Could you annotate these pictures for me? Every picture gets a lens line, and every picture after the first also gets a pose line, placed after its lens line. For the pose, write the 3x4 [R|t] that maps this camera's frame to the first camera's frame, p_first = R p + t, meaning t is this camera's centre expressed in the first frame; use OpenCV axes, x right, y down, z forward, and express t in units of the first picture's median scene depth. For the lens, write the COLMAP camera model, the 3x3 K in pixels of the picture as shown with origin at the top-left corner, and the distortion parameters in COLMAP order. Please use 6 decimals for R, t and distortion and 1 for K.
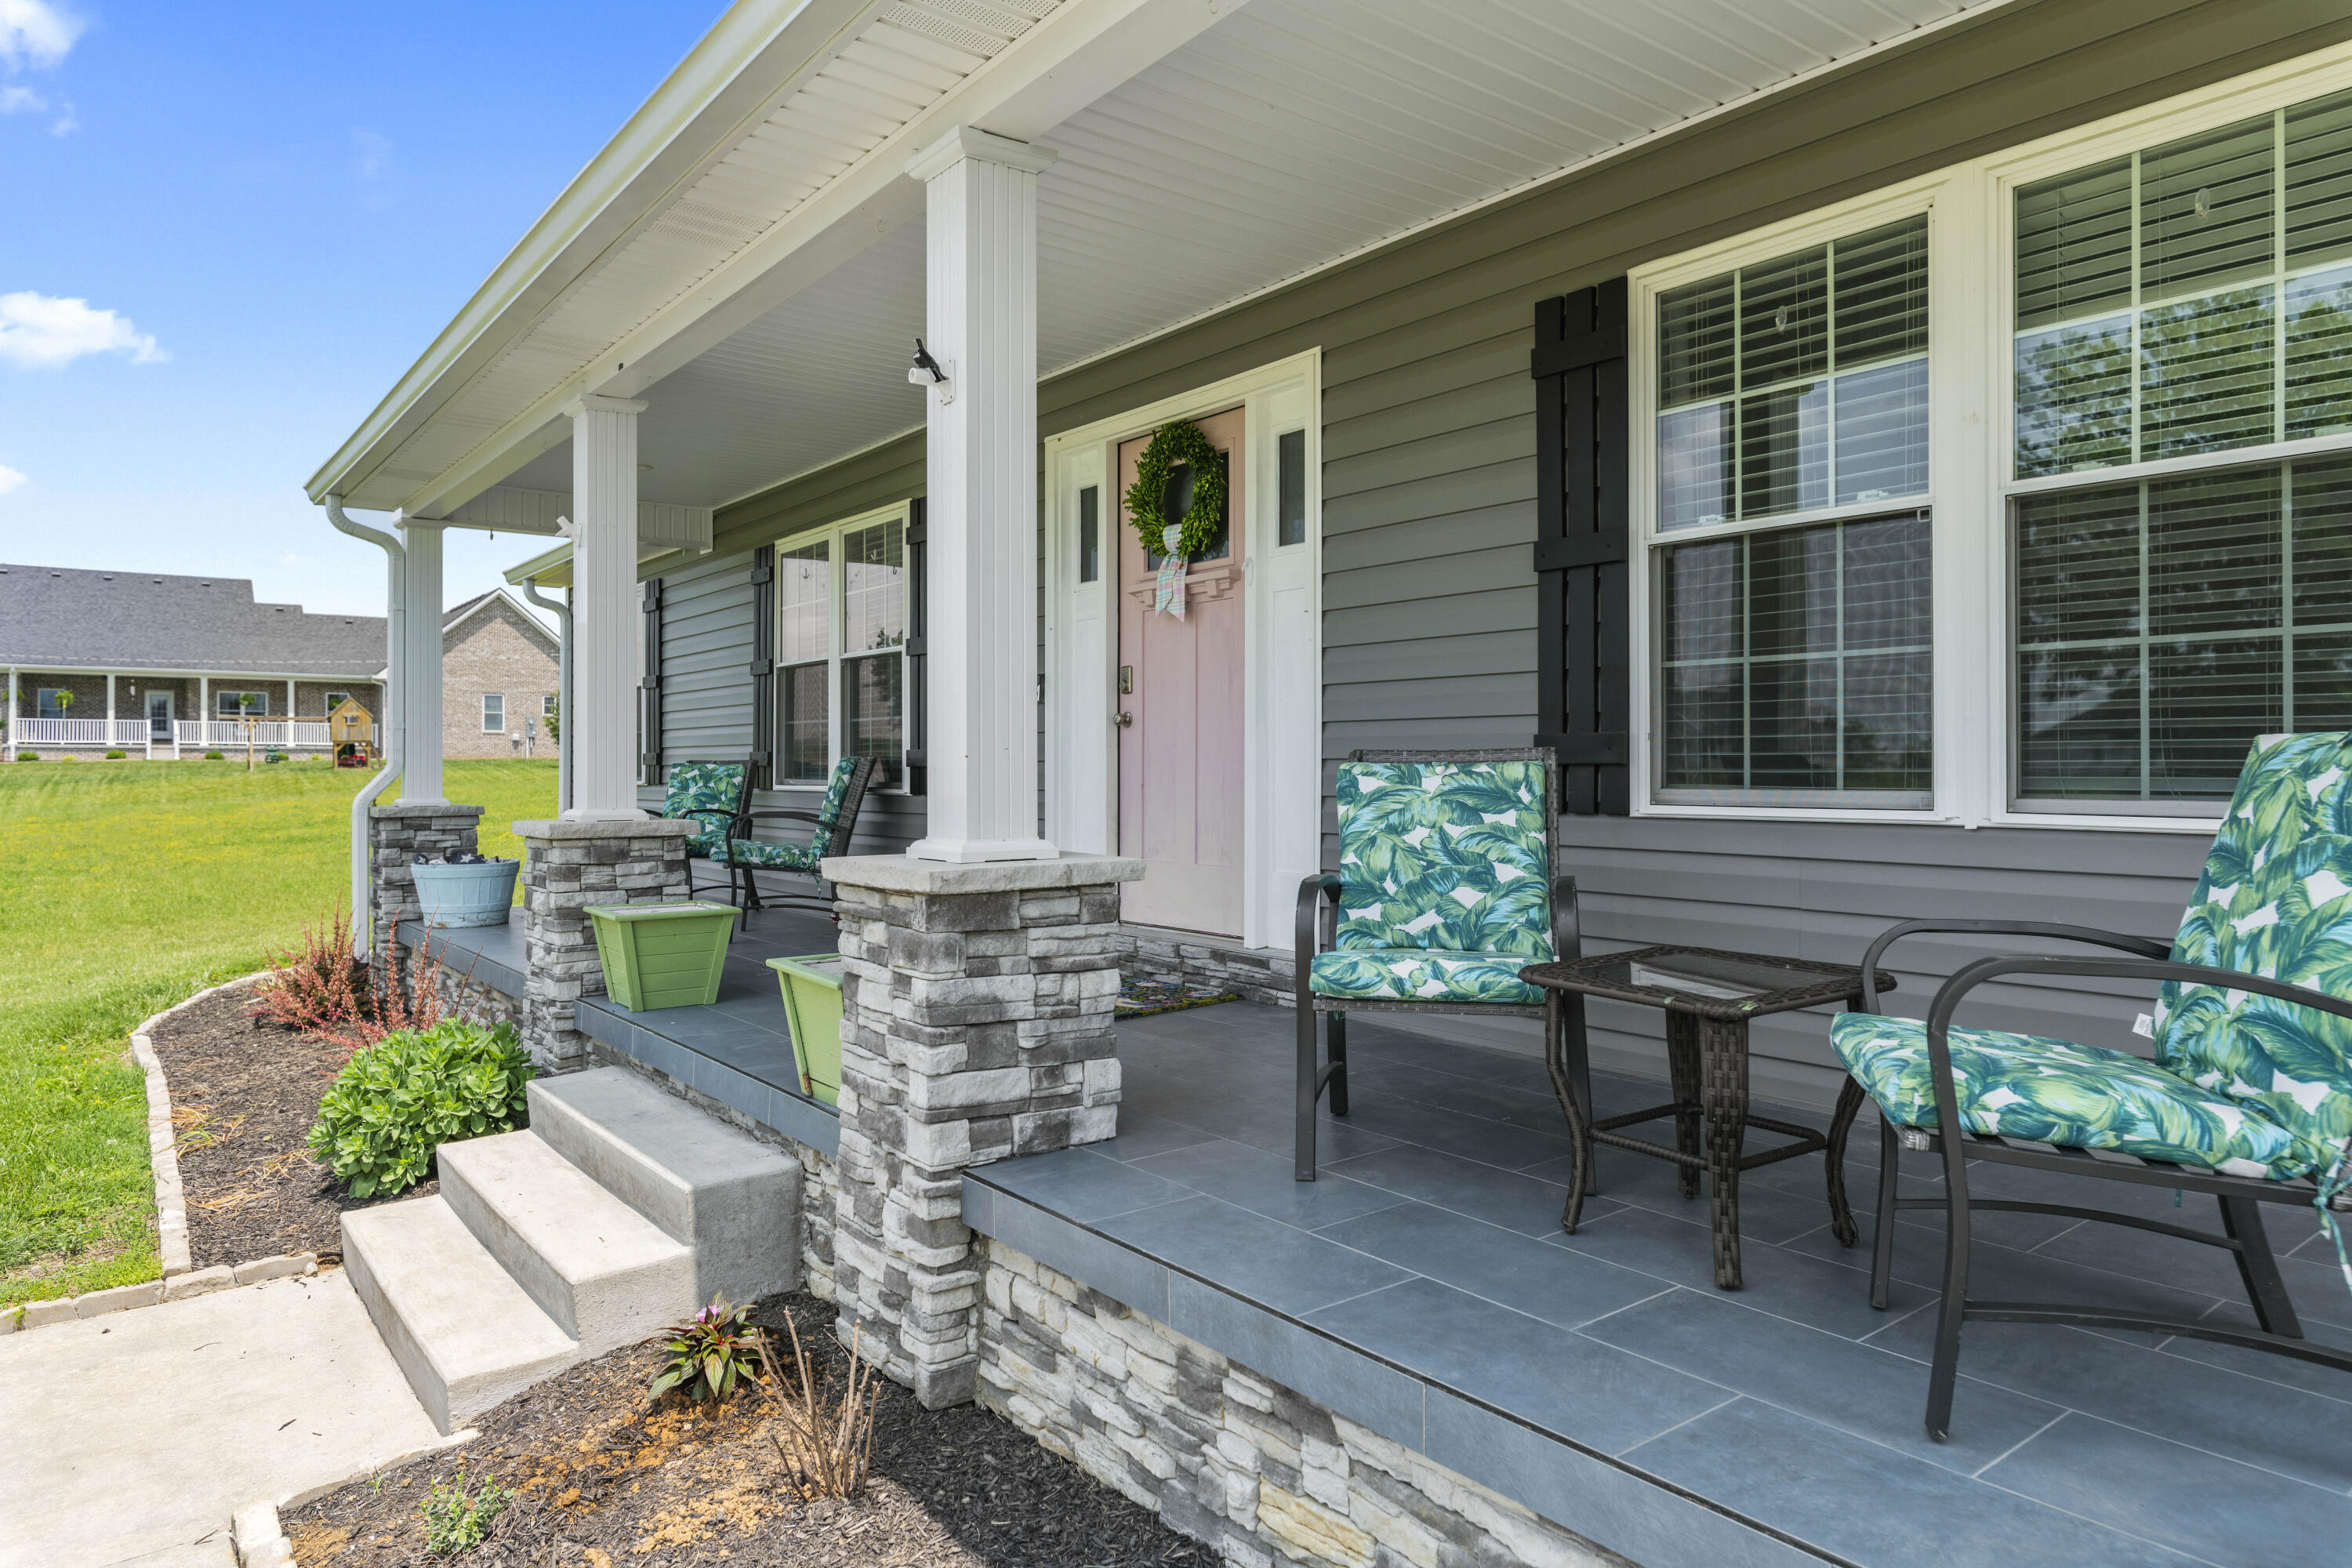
lens RADIAL K [[1442.6, 0, 1175.1], [0, 1442.6, 767.7], [0, 0, 1]] dist [0.004324, 0.000290]
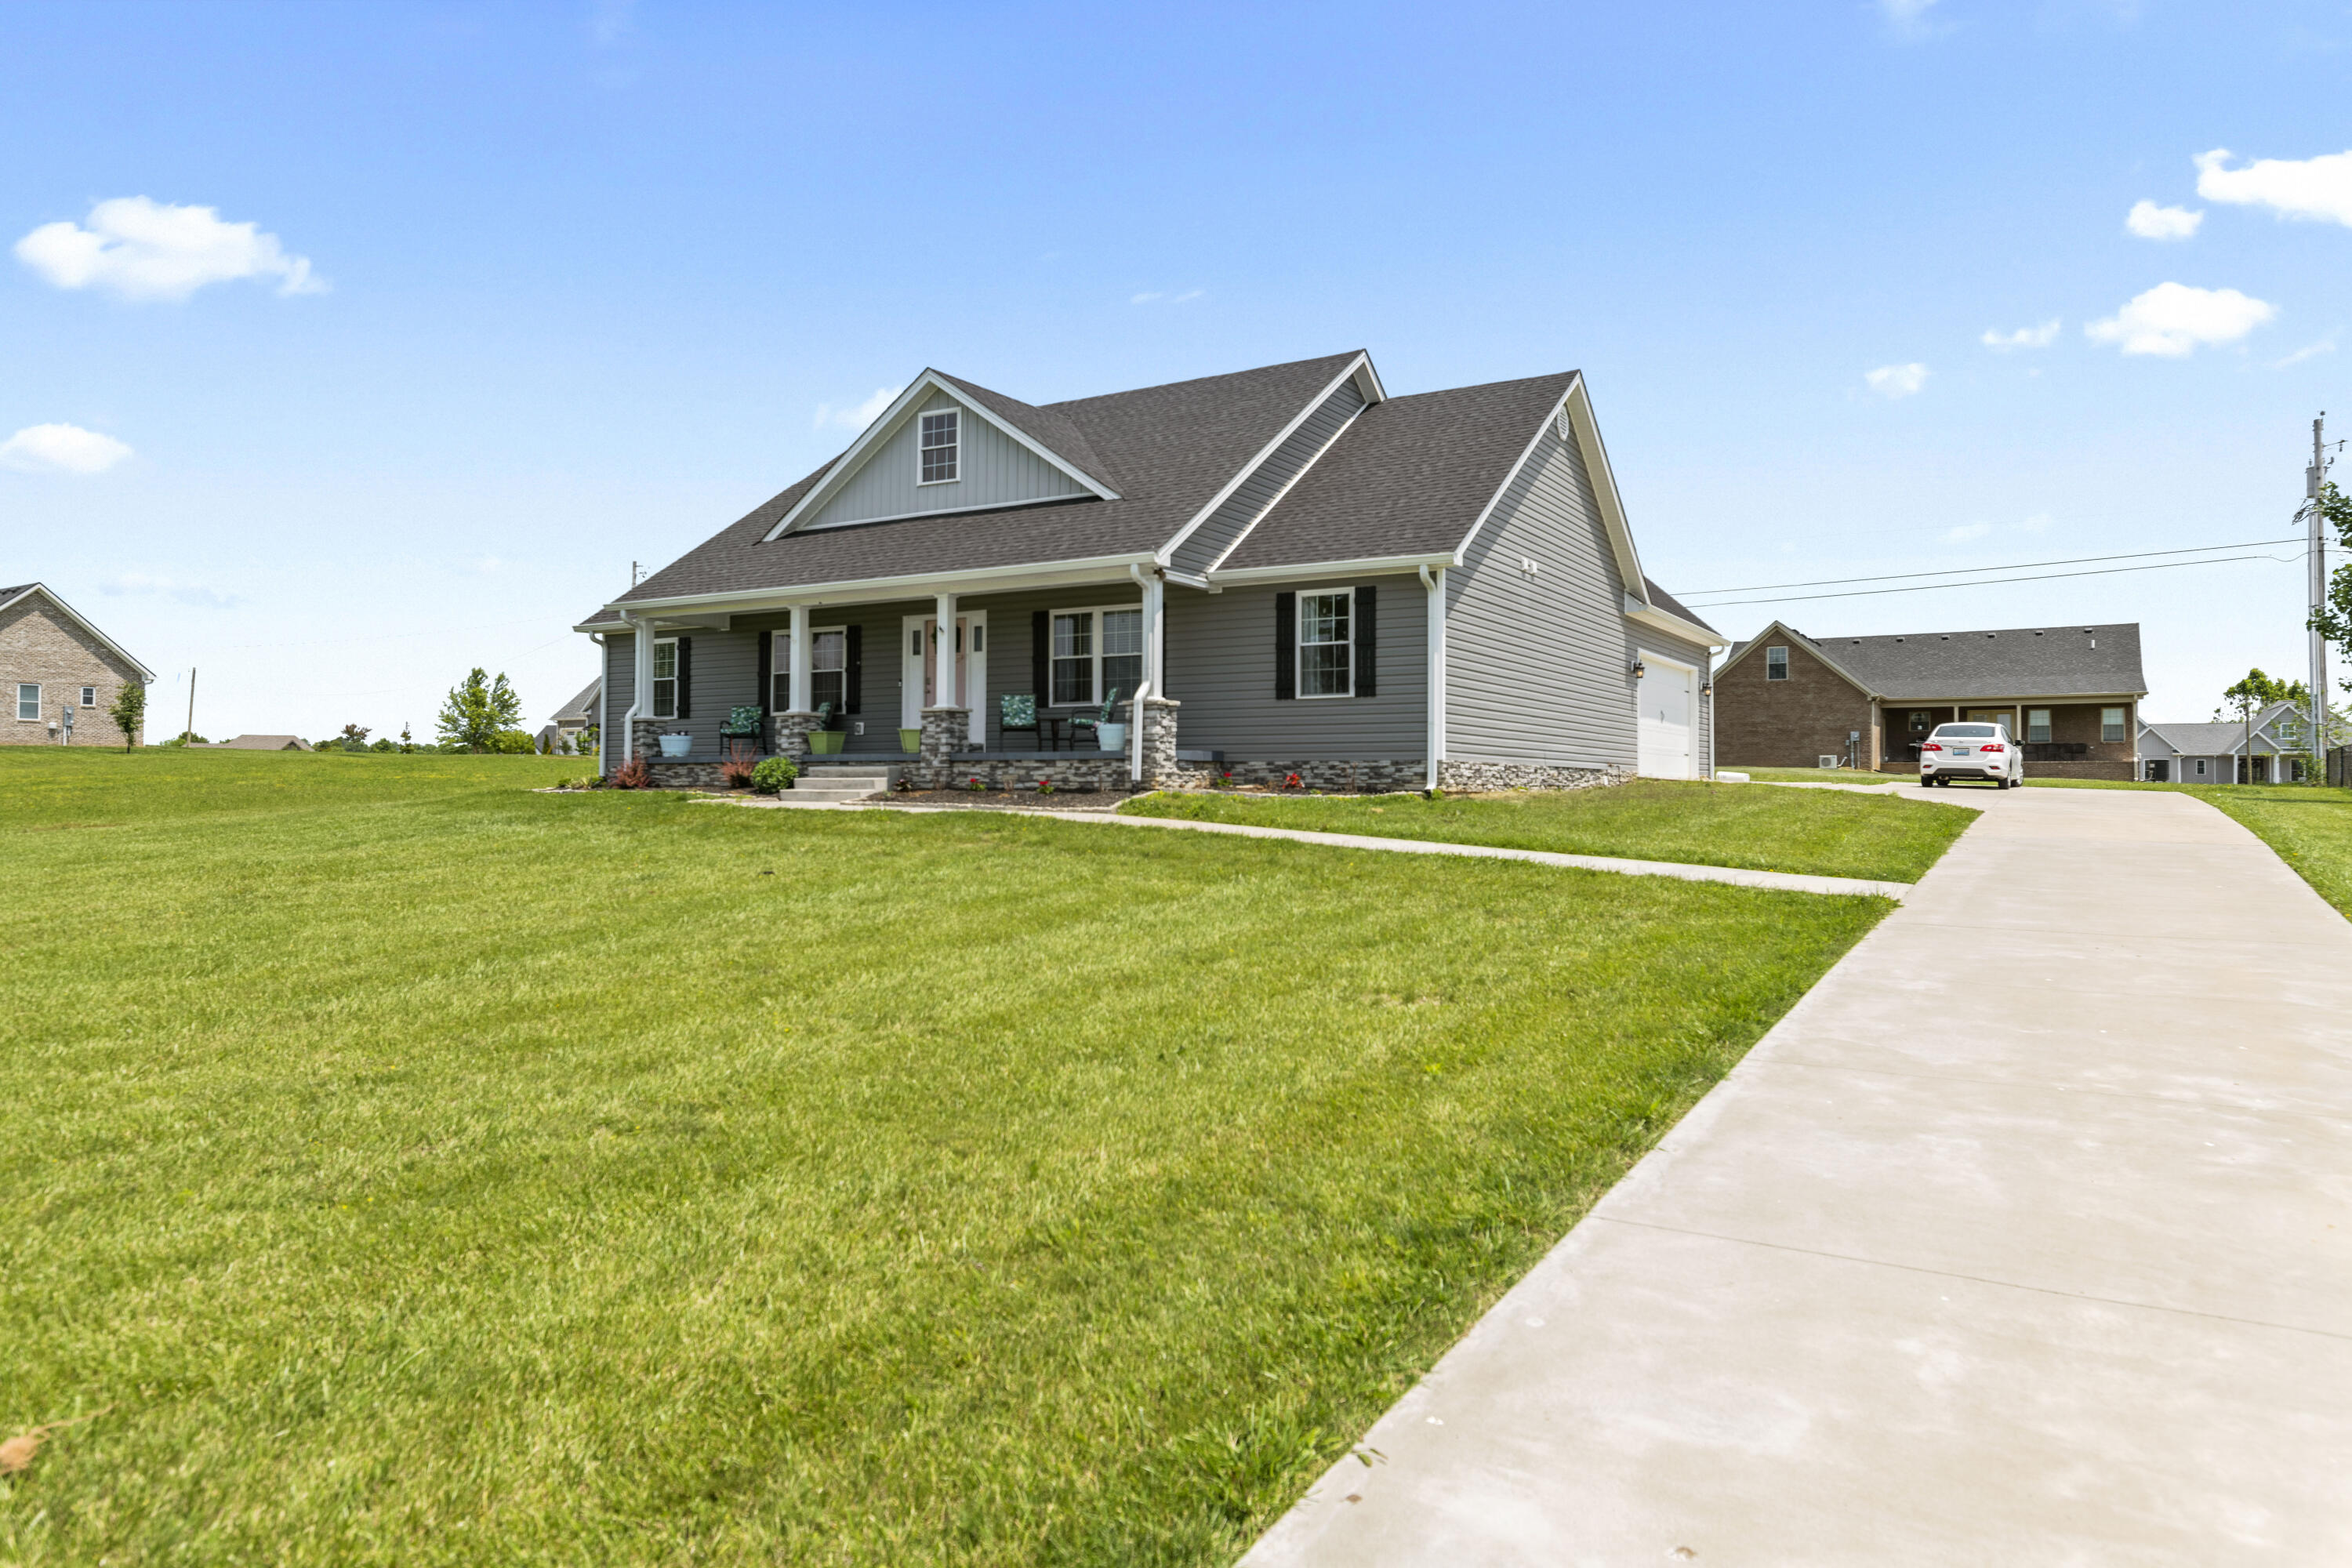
lens RADIAL K [[1442.6, 0, 1174.2], [0, 1442.6, 782.4], [0, 0, 1]] dist [0.004324, 0.000290]
pose [[0.932337, 0.009391, 0.361468, -0.967594], [-0.007058, 0.999945, -0.007774, 0.281804], [-0.361521, 0.004697, 0.932352, -3.396294]]
